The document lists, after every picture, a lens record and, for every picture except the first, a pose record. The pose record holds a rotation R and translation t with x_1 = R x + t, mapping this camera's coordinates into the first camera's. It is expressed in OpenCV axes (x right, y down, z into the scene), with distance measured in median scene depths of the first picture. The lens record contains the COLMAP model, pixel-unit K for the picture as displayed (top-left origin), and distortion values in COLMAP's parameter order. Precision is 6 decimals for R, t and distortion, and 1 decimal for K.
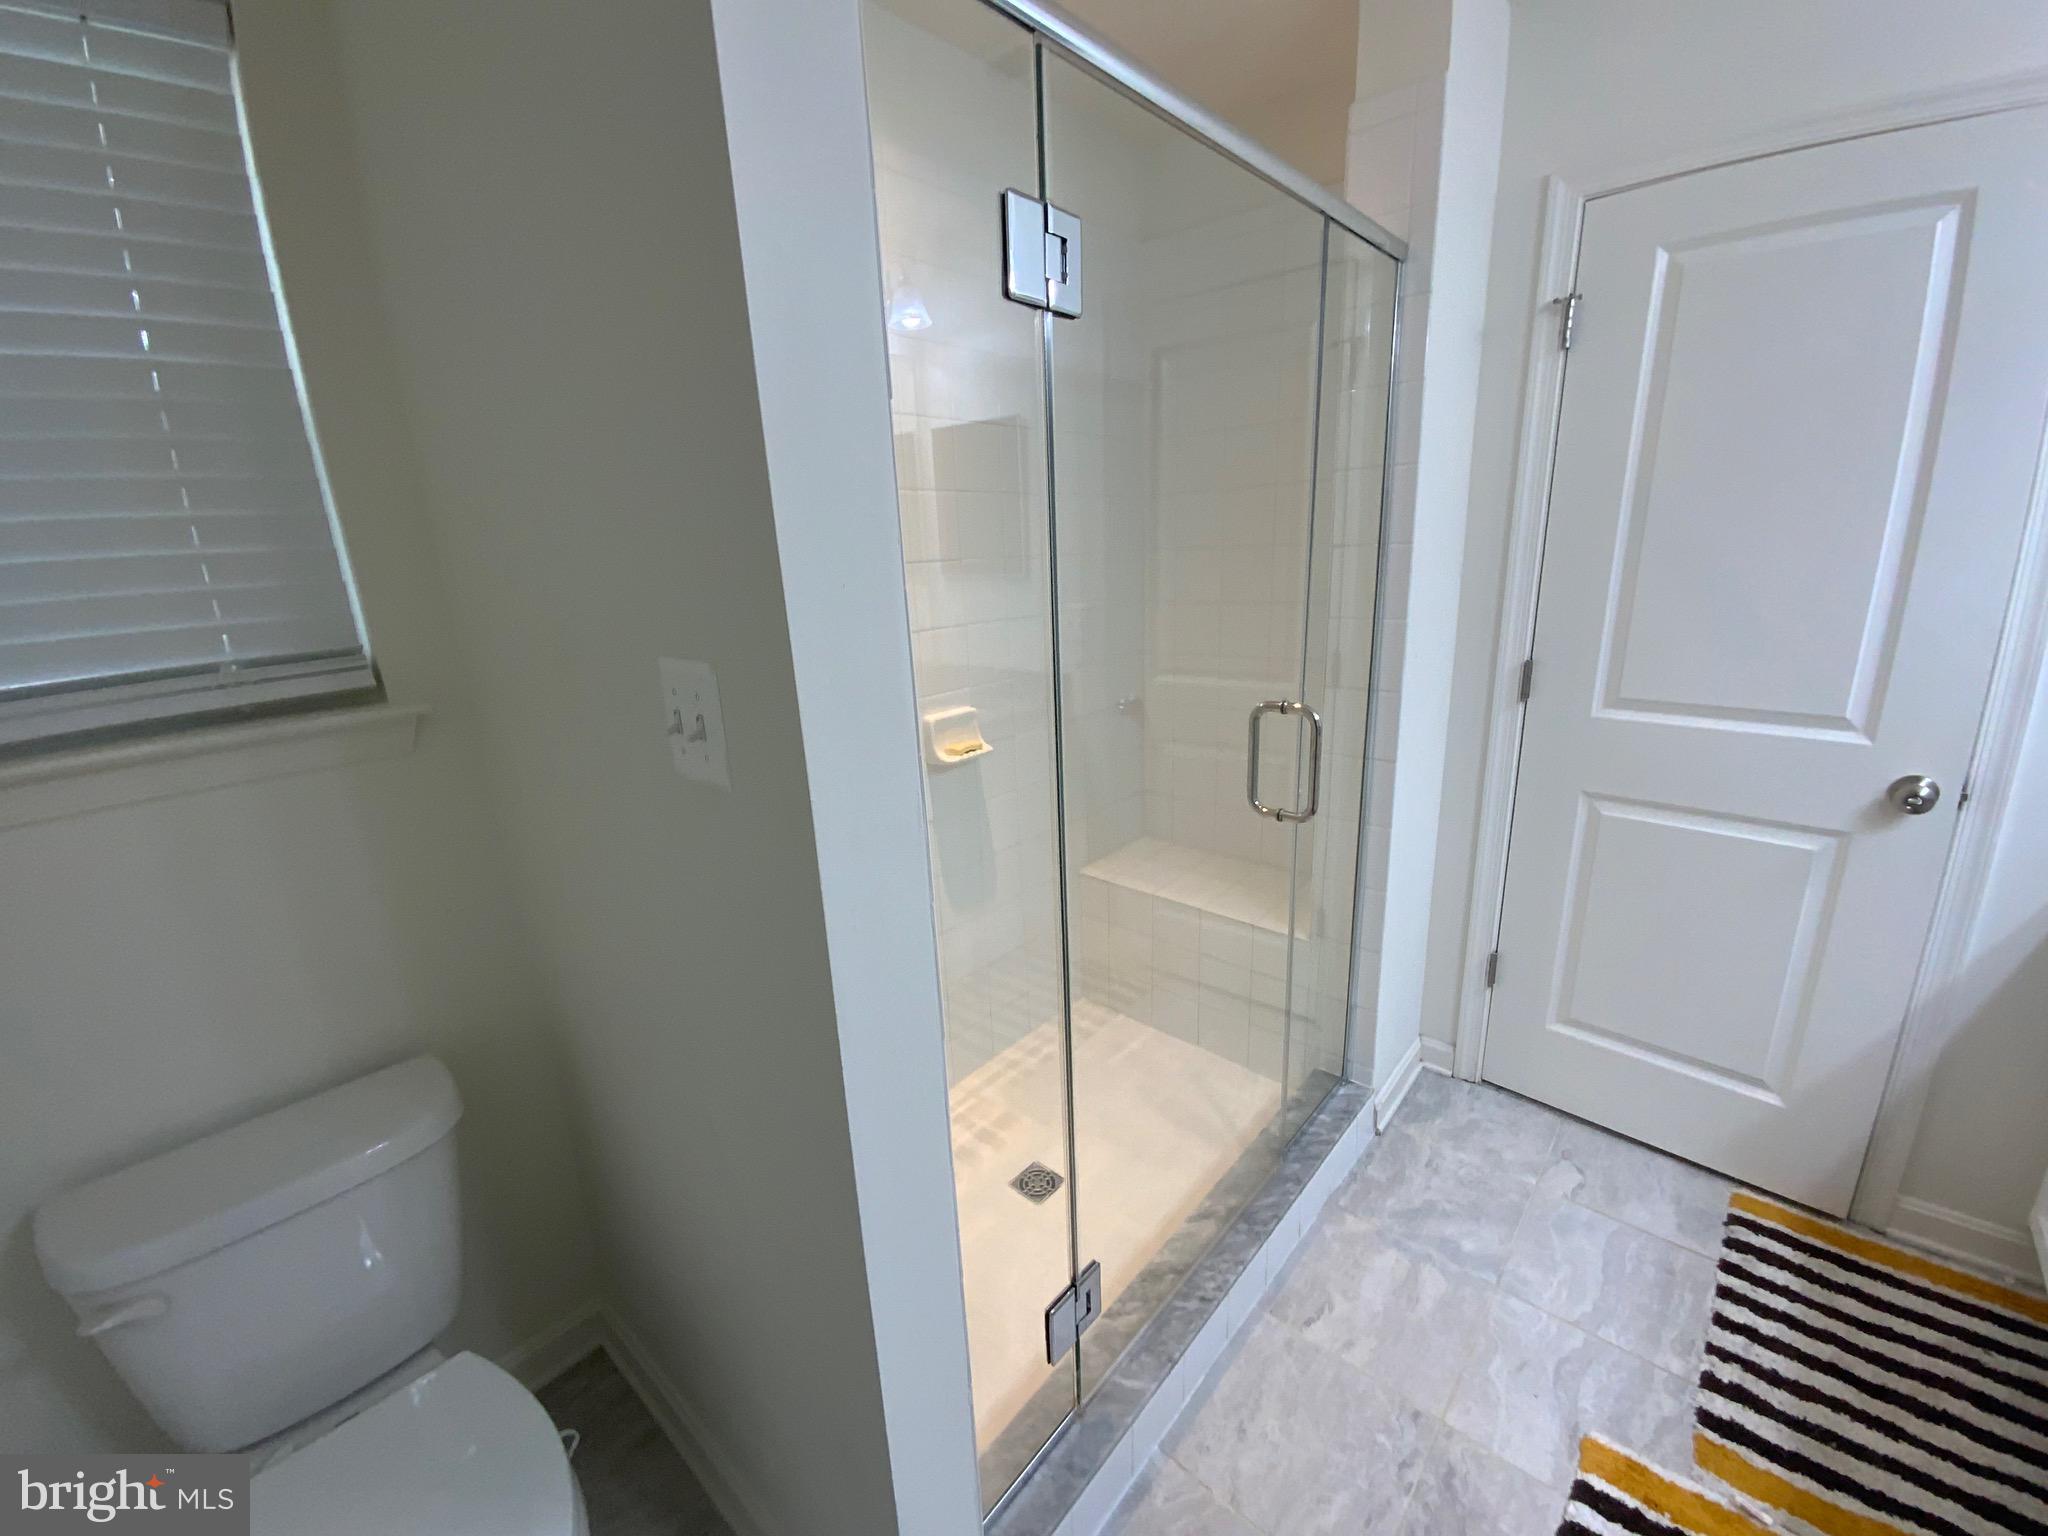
lens RADIAL K [[827.1, 0, 1024.0], [0, 827.1, 768.0], [0, 0, 1]] dist [-0.000144, -0.000194]
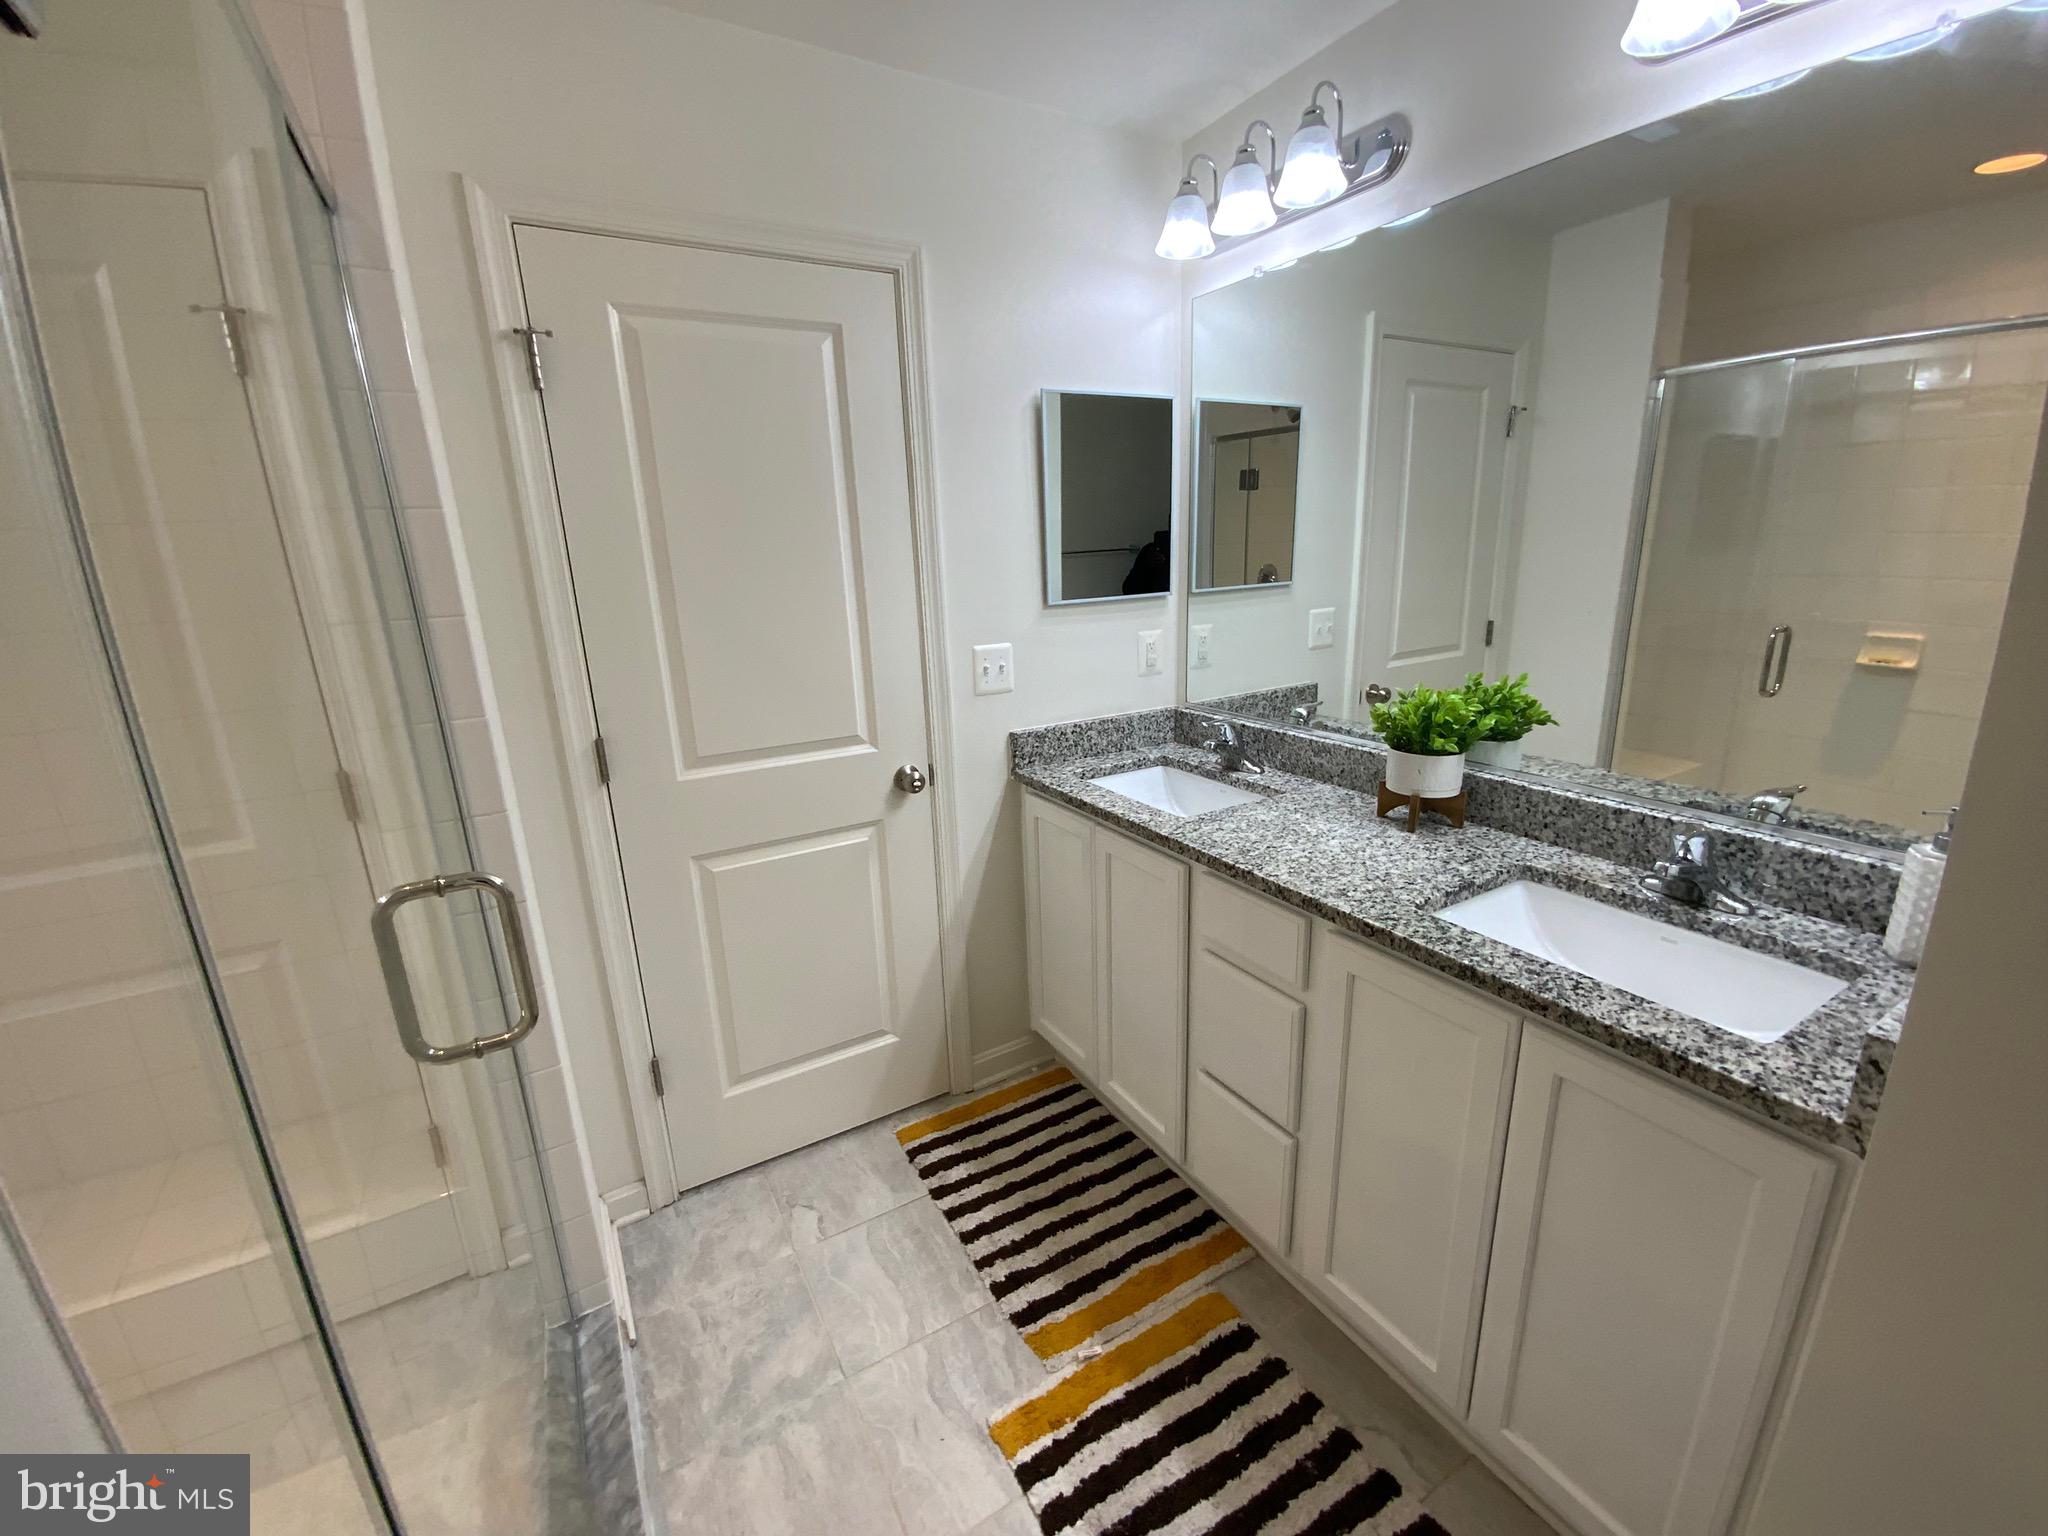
lens RADIAL K [[842.1, 0, 1024.0], [0, 842.1, 768.0], [0, 0, 1]] dist [-0.018312, 0.010627]
pose [[0.315527, -0.222287, 0.922514, -0.087425], [0.287326, 0.948918, 0.130375, -0.098554], [-0.904371, 0.223925, 0.363278, 0.312371]]
